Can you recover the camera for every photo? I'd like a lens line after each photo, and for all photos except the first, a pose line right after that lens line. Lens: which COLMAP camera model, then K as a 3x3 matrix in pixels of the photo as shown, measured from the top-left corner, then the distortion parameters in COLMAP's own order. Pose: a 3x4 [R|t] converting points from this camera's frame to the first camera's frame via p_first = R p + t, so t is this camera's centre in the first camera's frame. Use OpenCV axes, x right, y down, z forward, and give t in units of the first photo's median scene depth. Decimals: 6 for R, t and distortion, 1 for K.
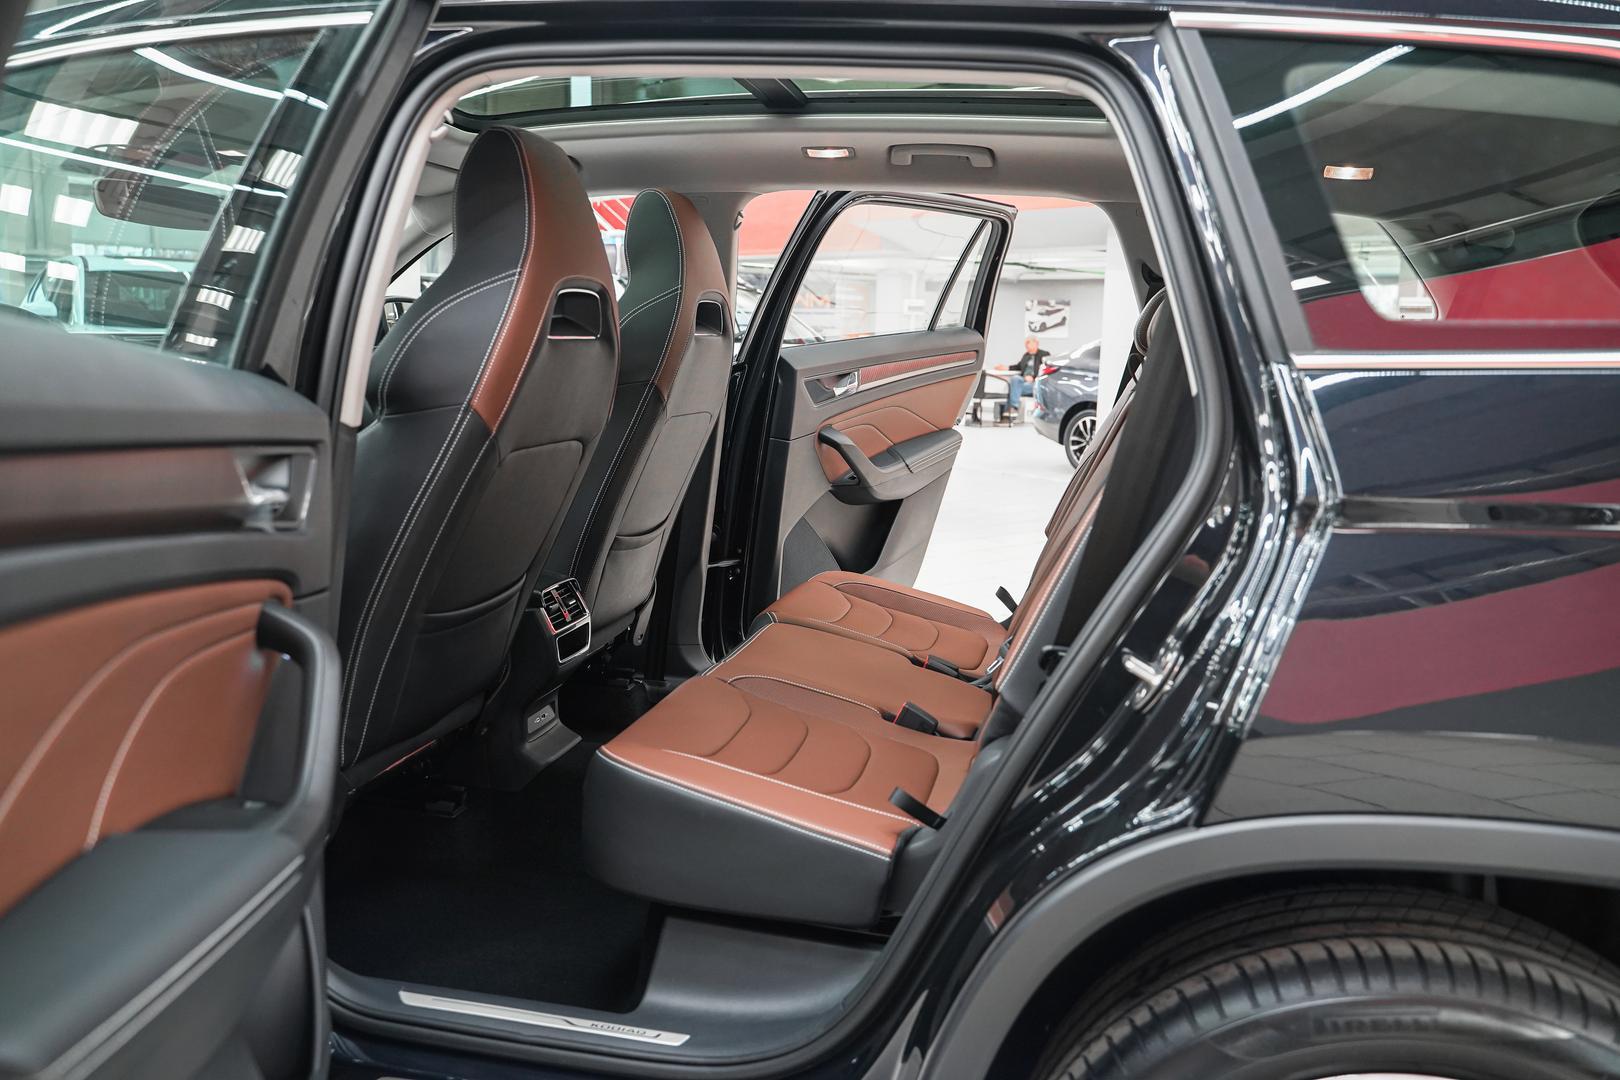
lens RADIAL K [[1301.8, 0, 814.1], [0, 1301.8, 530.8], [0, 0, 1]] dist [-0.004576, -0.002729]
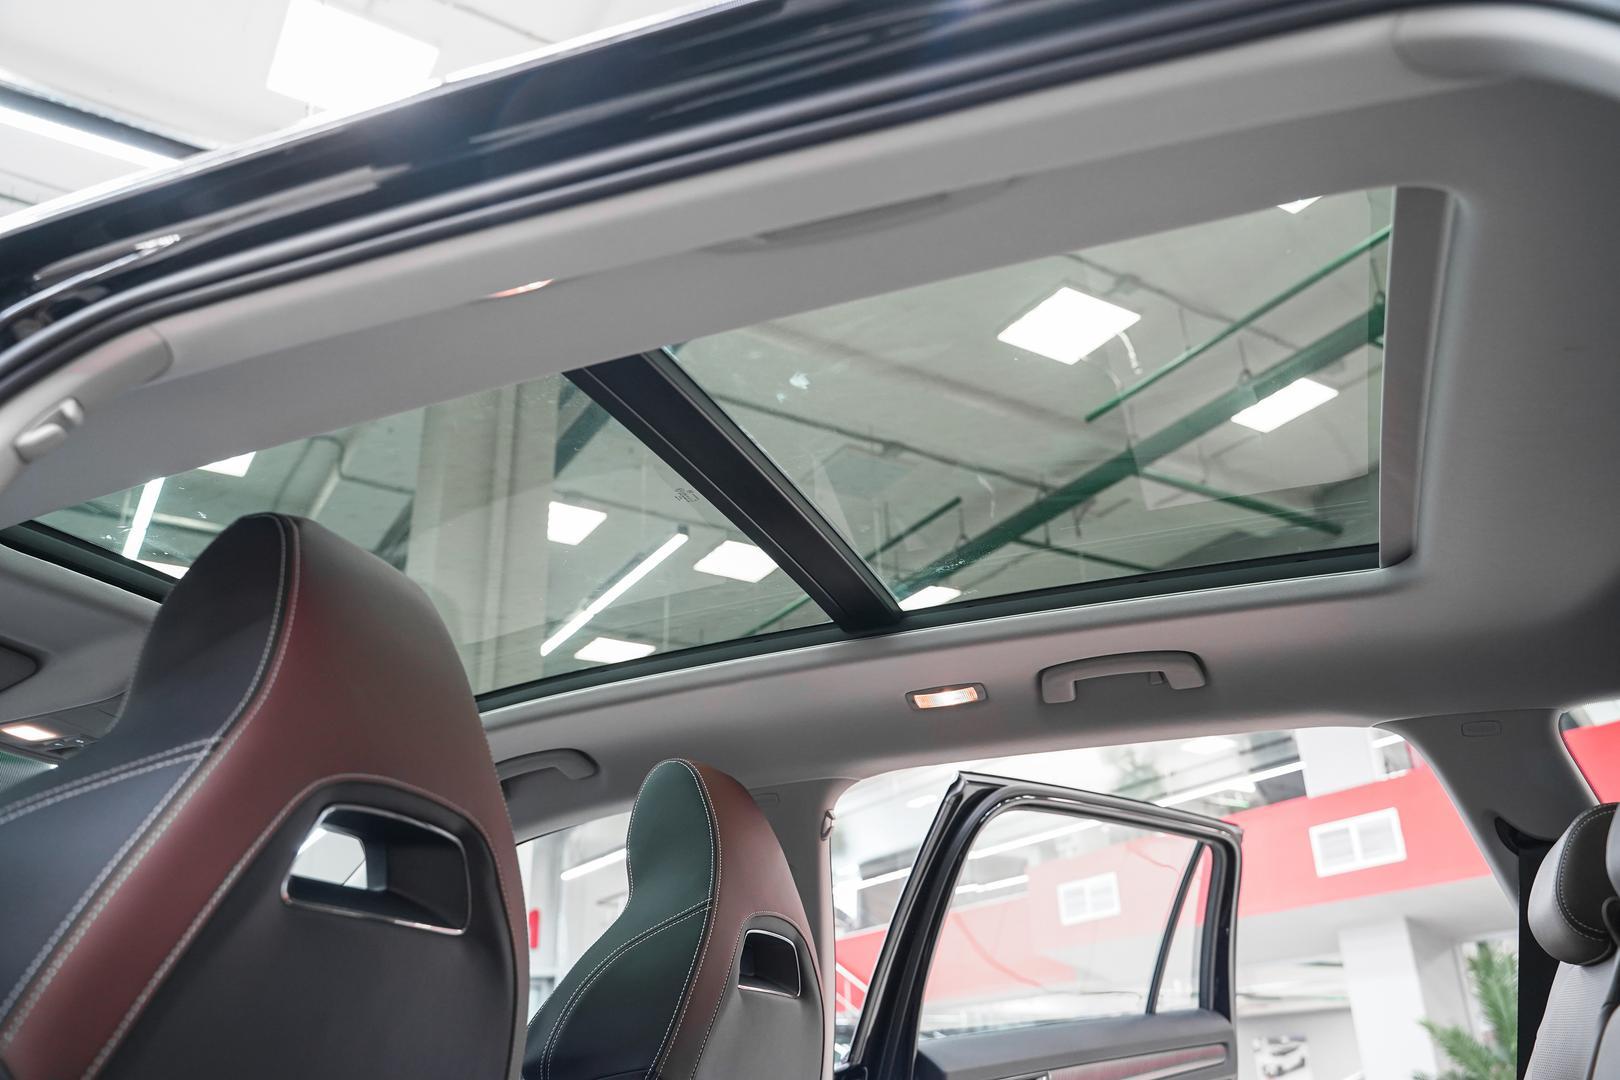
lens RADIAL K [[1301.8, 0, 814.1], [0, 1301.8, 530.8], [0, 0, 1]] dist [-0.004576, -0.002729]
pose [[0.988087, -0.111310, -0.106275, 0.019566], [0.035989, 0.838535, -0.543658, -0.003575], [0.149630, 0.533357, 0.832551, 0.321977]]
